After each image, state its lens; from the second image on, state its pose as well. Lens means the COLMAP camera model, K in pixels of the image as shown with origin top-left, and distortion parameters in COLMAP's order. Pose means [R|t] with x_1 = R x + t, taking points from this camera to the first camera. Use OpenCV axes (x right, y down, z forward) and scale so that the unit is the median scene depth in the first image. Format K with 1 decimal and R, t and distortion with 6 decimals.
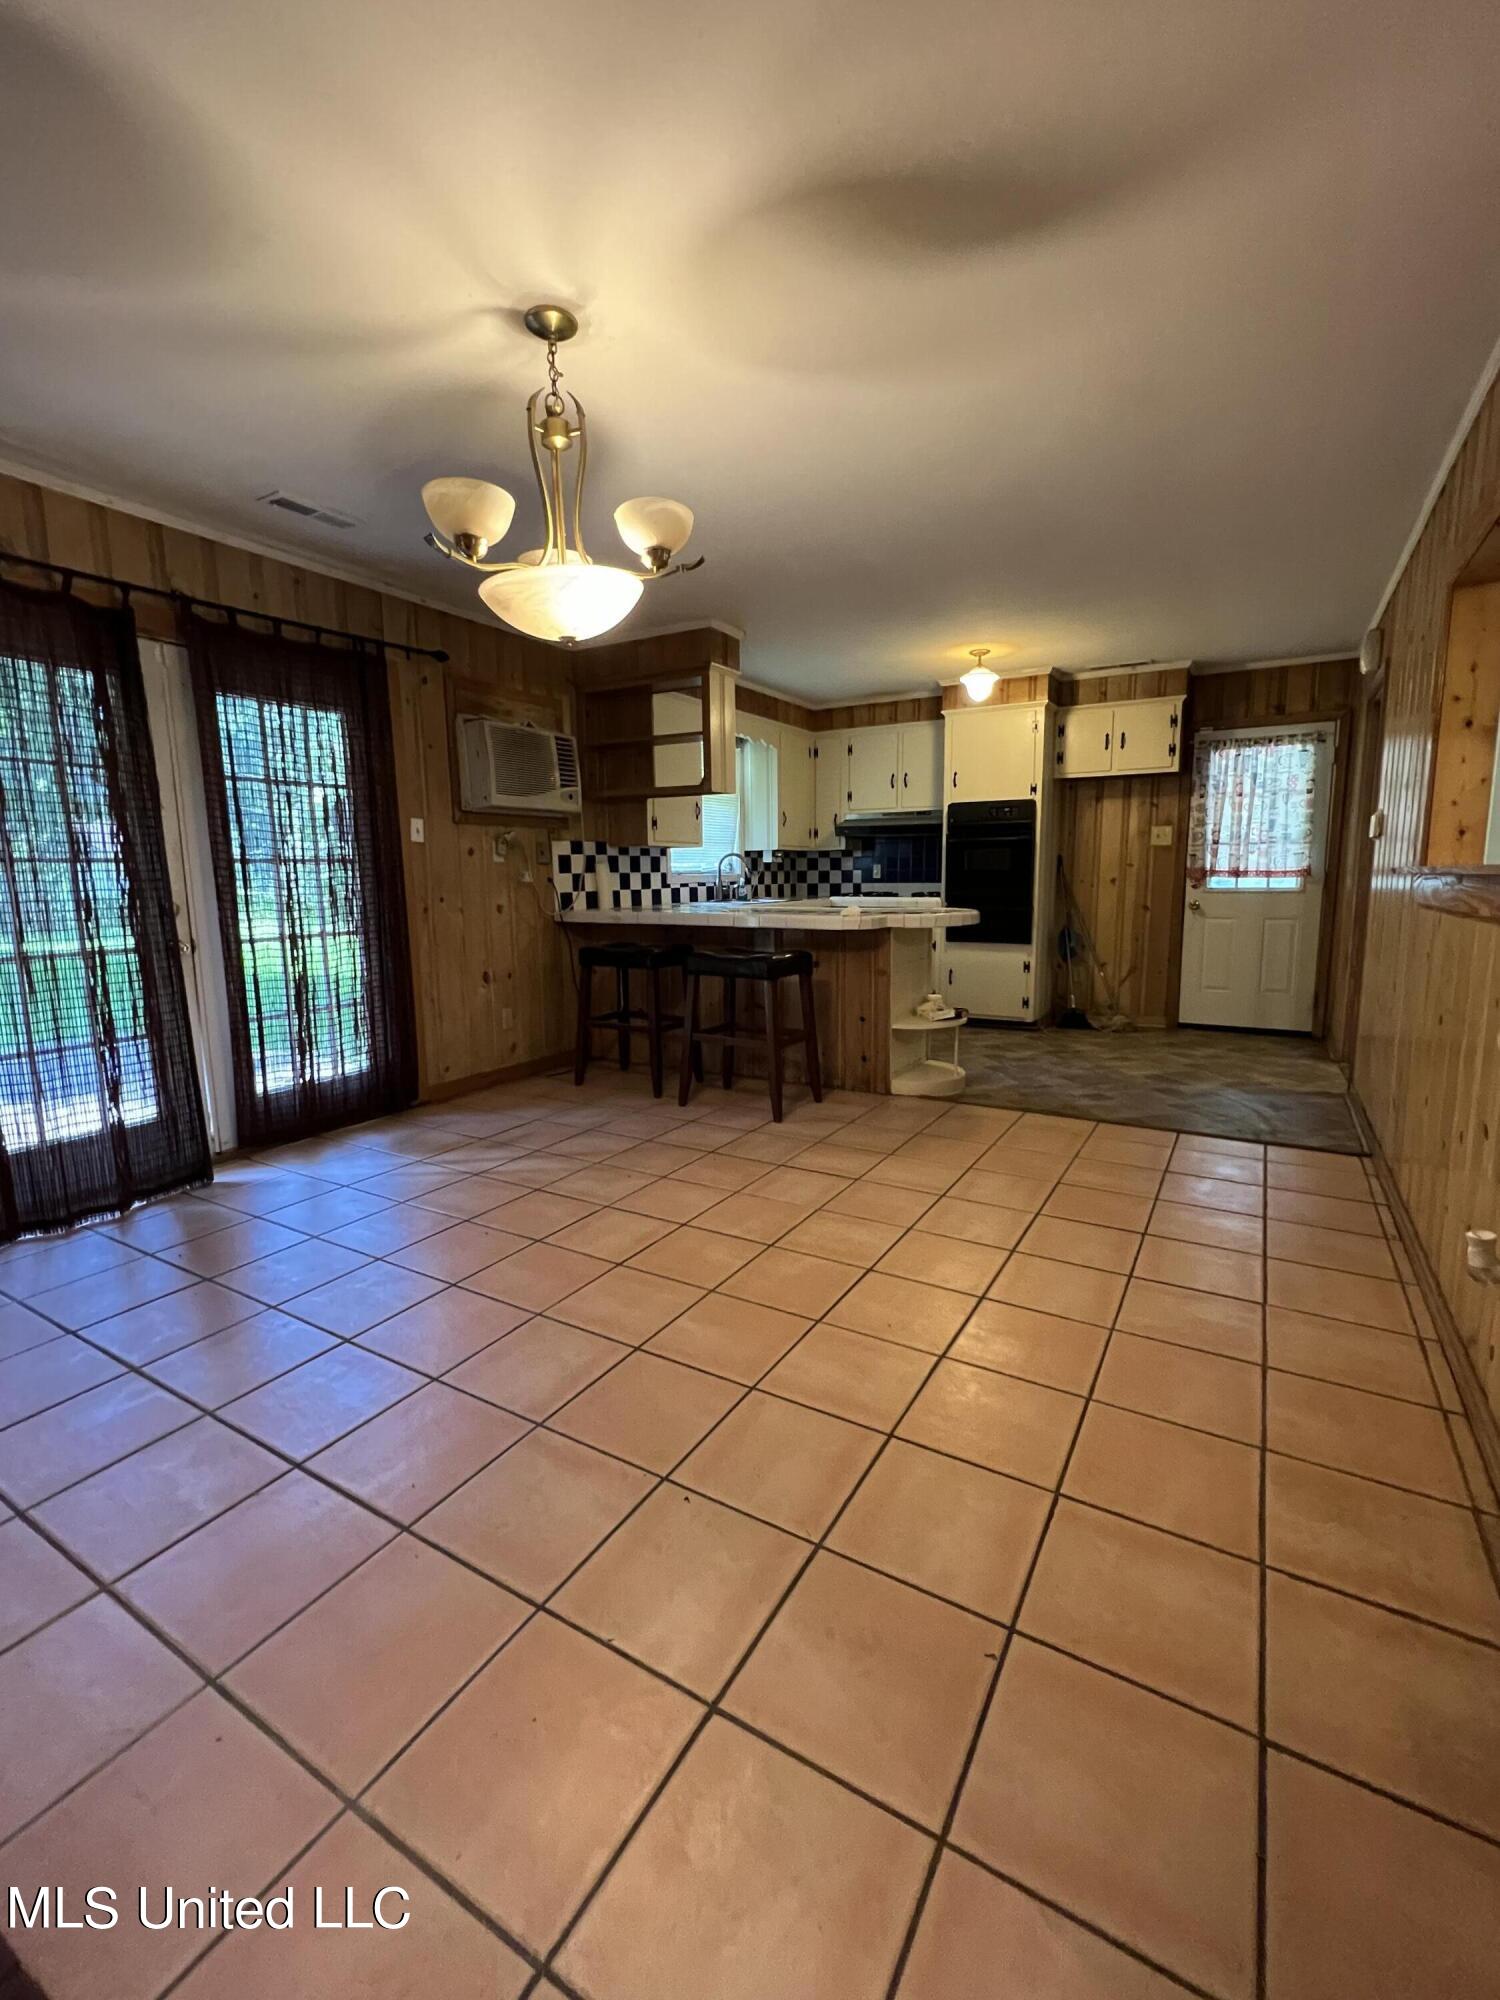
lens RADIAL K [[845.0, 0, 752.5], [0, 845.0, 994.8], [0, 0, 1]] dist [0.001623, 0.000093]
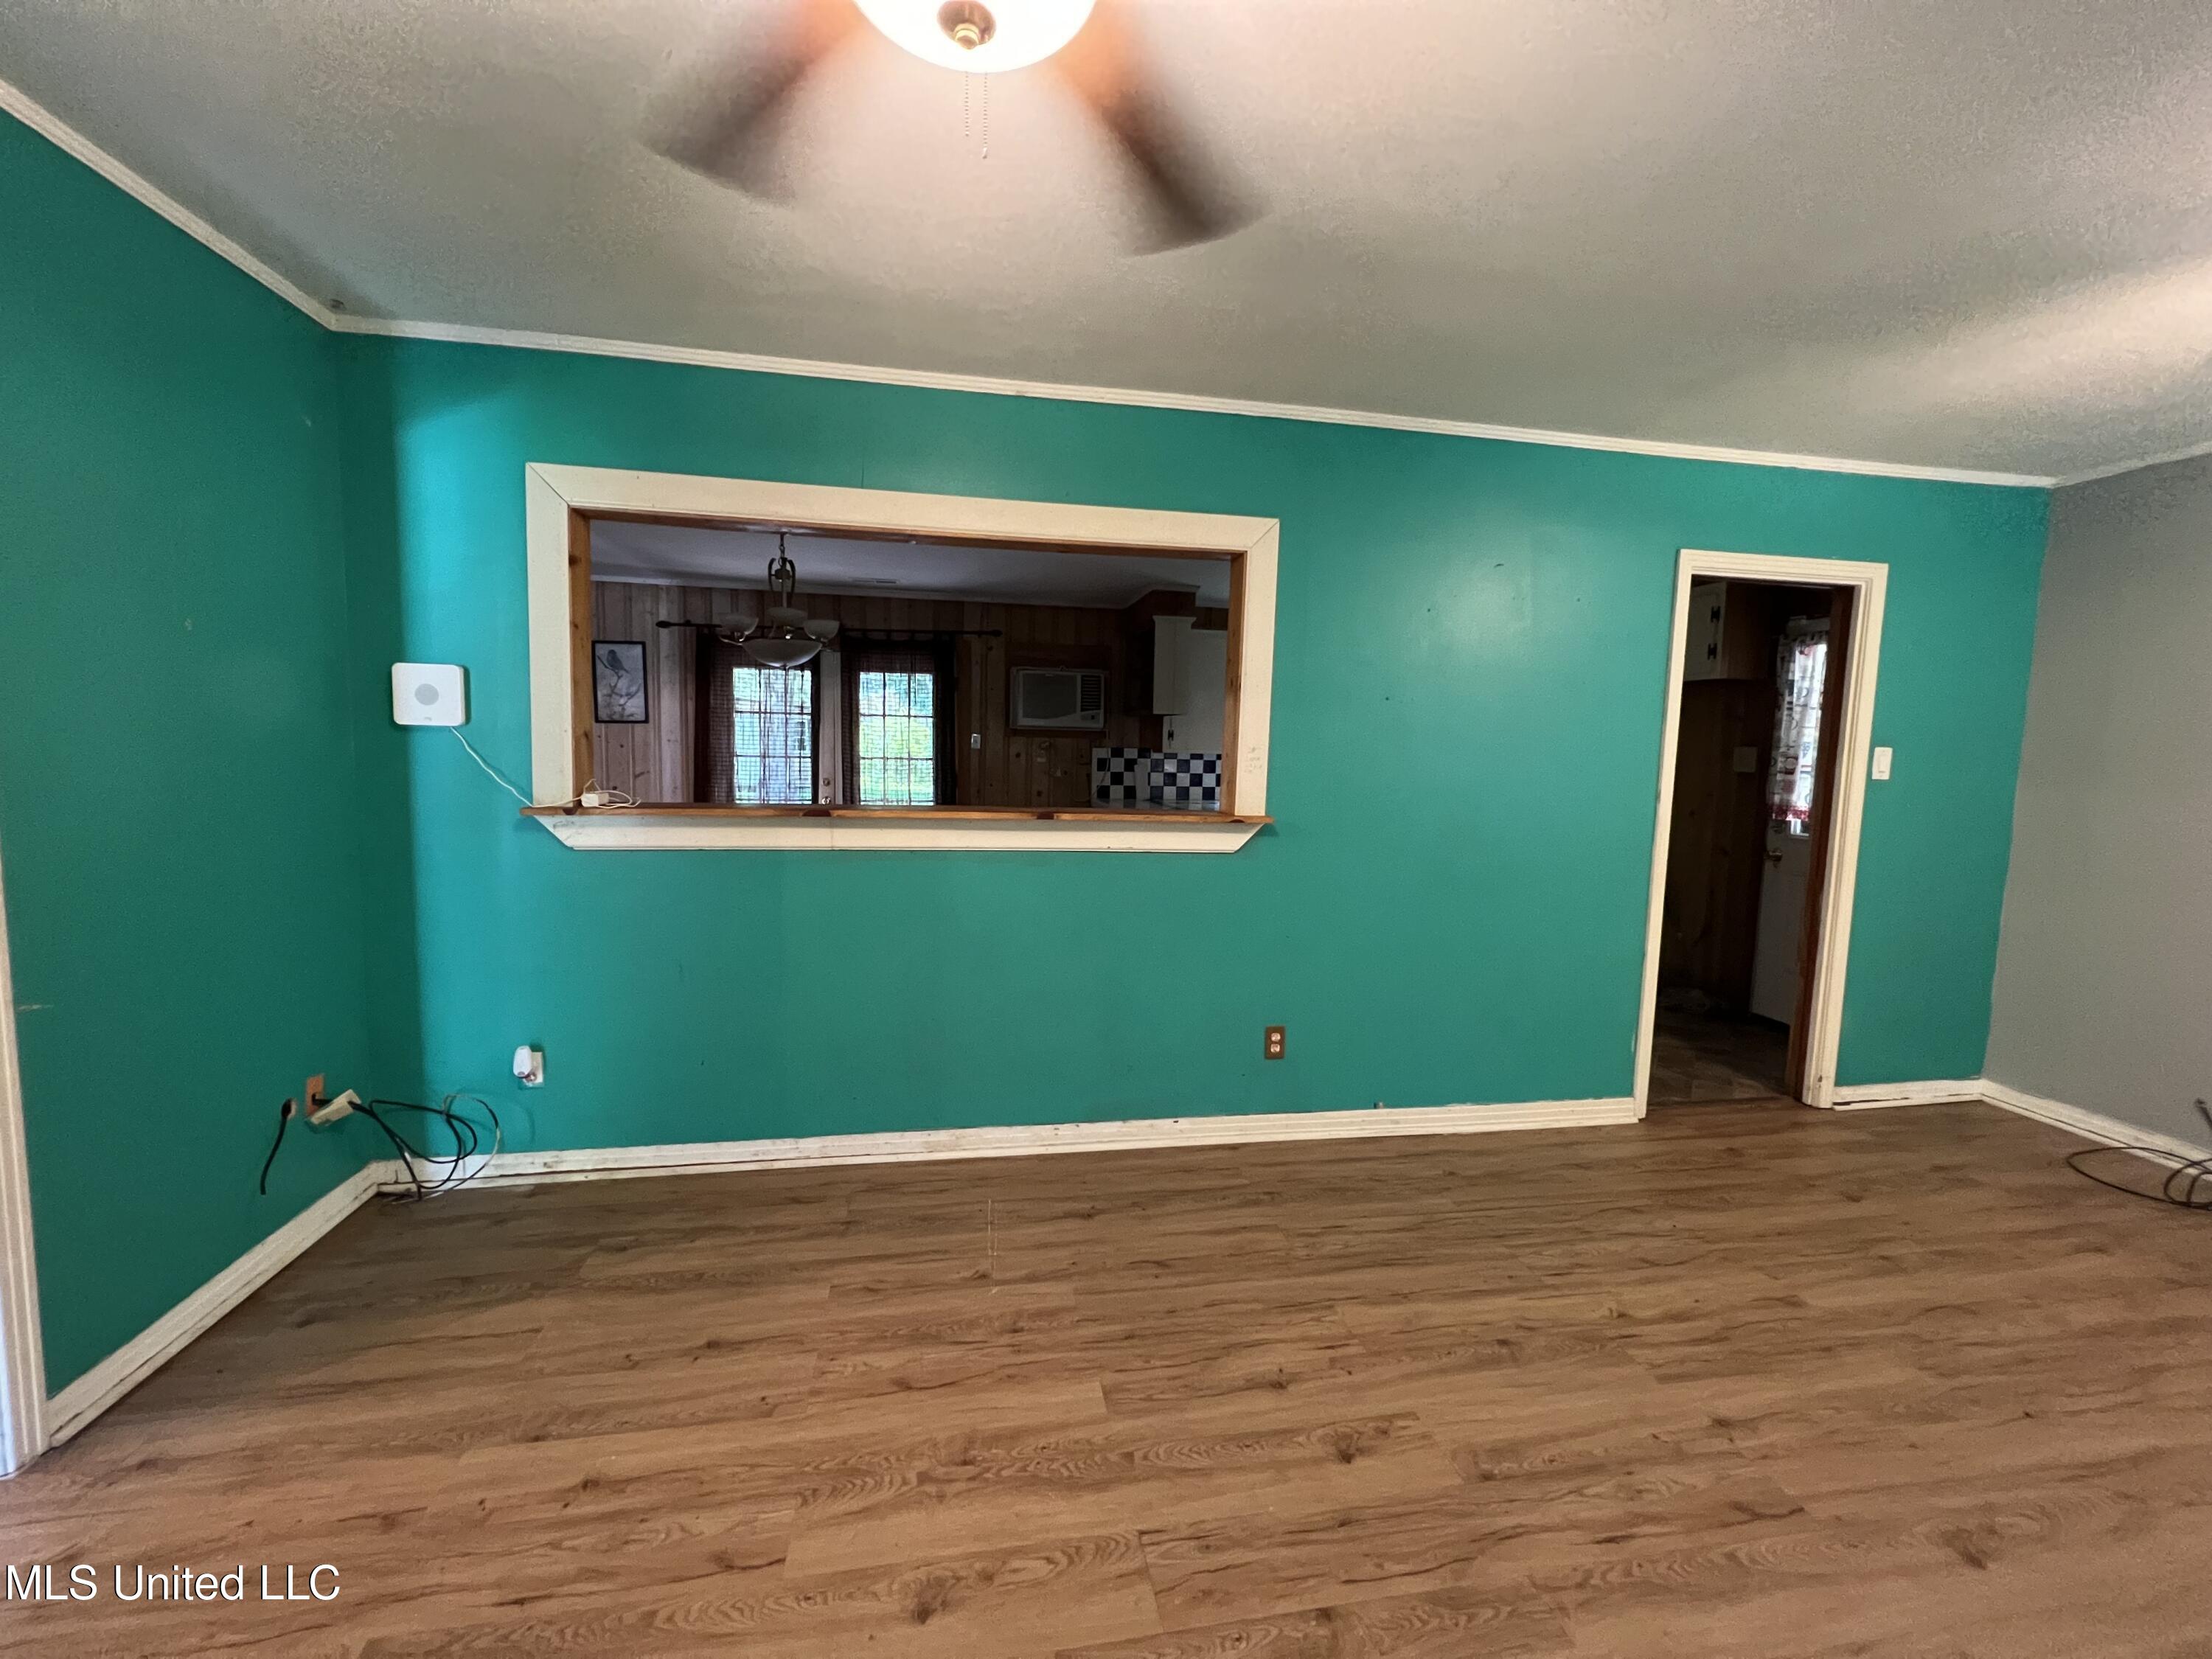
lens RADIAL K [[889.8, 0, 1107.6], [0, 889.8, 832.4], [0, 0, 1]] dist [0.000869, 0.000618]
pose [[0.651208, 0.101529, -0.752077, 0.836259], [-0.141743, 0.989844, 0.010895, -0.060656], [0.745545, 0.099506, 0.658986, 0.068765]]
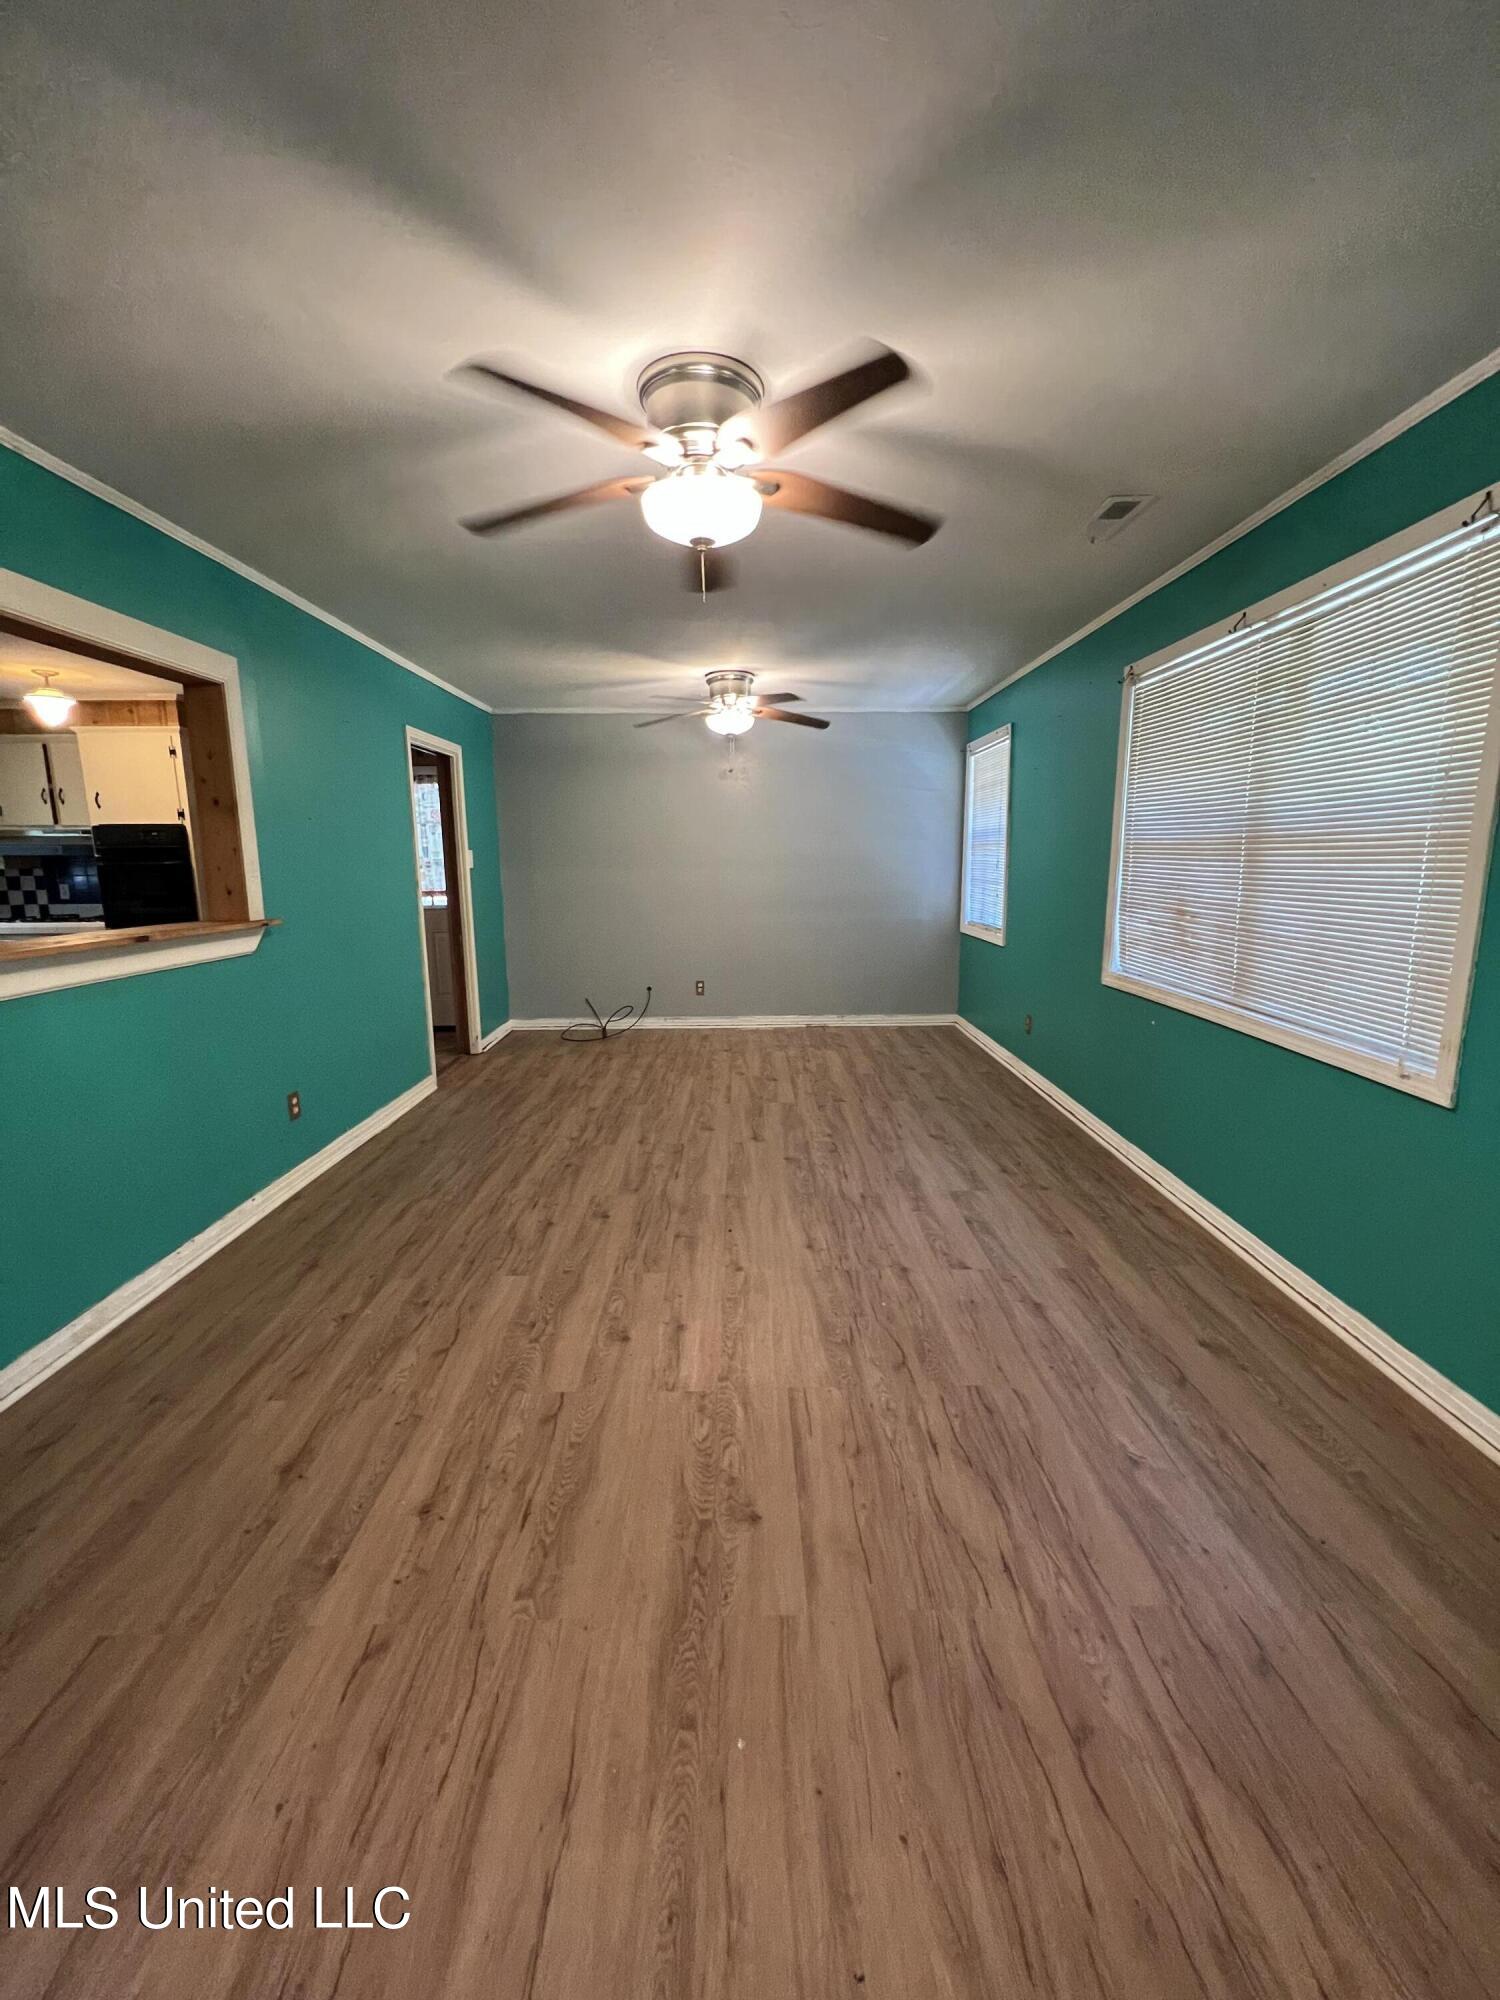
lens RADIAL K [[804.5, 0, 760.4], [0, 804.5, 999.5], [0, 0, 1]] dist [0.000869, 0.000618]
pose [[0.849107, -0.090968, 0.520329, 0.452326], [0.078086, 0.995853, 0.046676, -0.015801], [-0.522417, 0.000998, 0.852689, -0.203159]]
